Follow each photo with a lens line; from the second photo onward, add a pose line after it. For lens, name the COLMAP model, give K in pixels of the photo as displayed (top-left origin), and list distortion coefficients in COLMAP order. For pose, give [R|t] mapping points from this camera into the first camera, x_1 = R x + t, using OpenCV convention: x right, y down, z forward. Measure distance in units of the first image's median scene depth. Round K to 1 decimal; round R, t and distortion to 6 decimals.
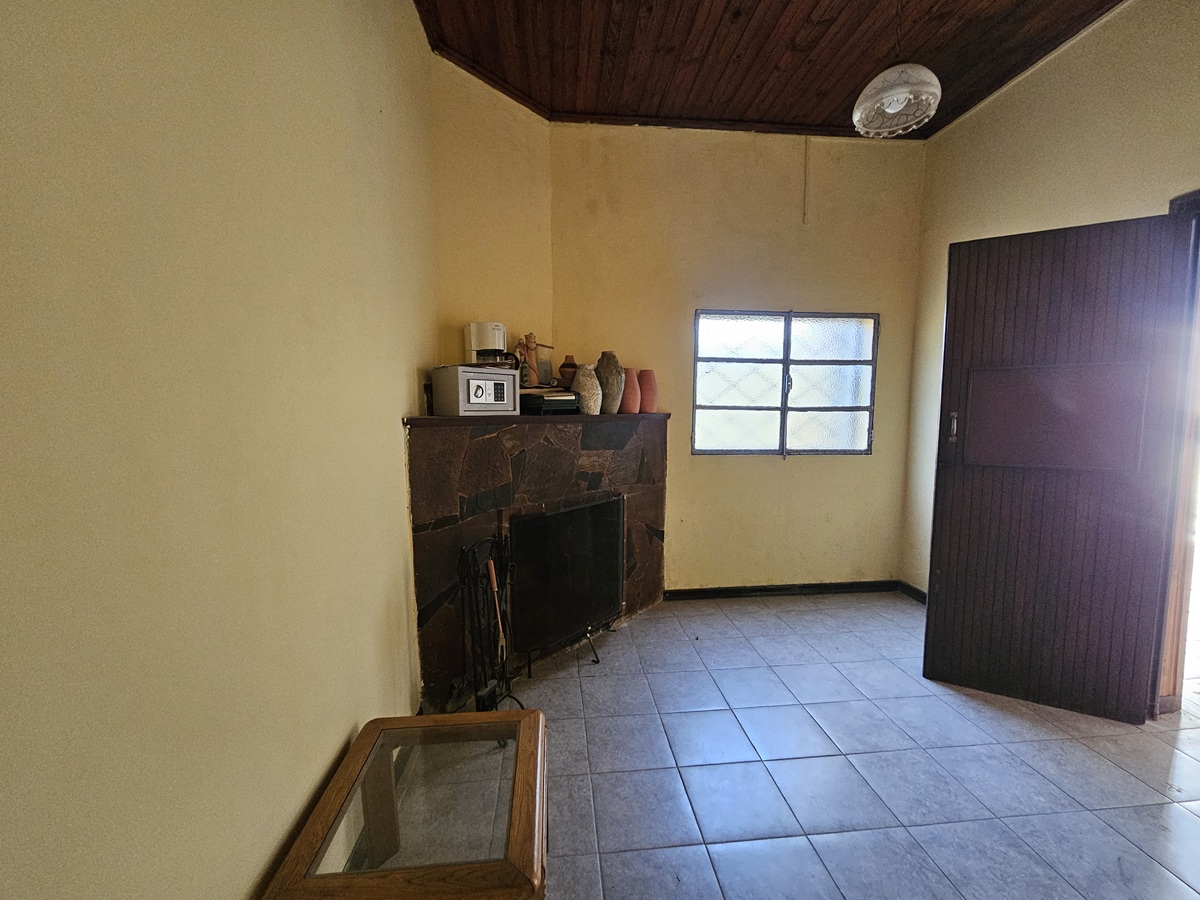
lens RADIAL K [[491.2, 0, 600.7], [0, 491.2, 453.5], [0, 0, 1]] dist [-0.000555, 0.002717]
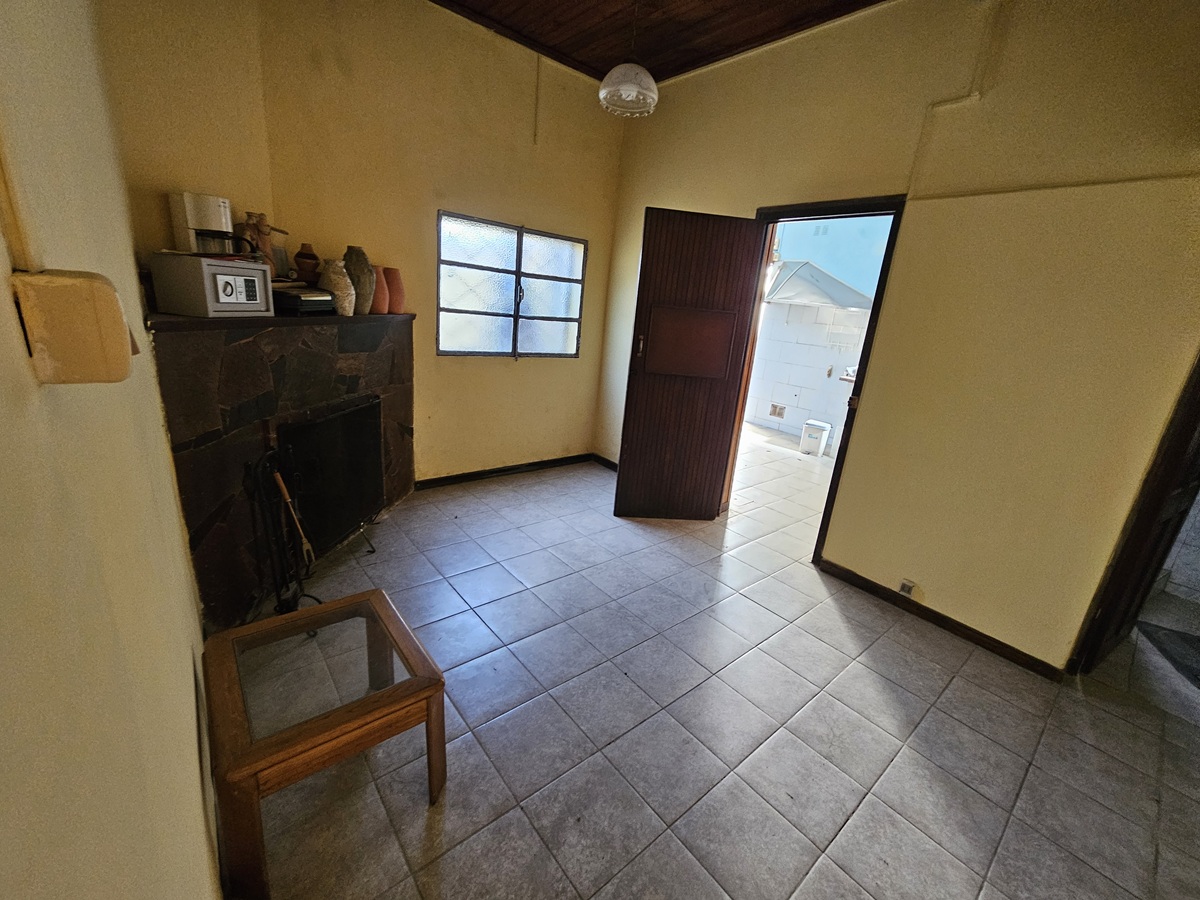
lens RADIAL K [[491.2, 0, 596.1], [0, 491.2, 446.9], [0, 0, 1]] dist [-0.000555, 0.002717]
pose [[0.823309, -0.082825, 0.561517, -0.192564], [-0.042368, 0.977568, 0.206315, -0.050936], [-0.566009, -0.193651, 0.801332, -0.113712]]
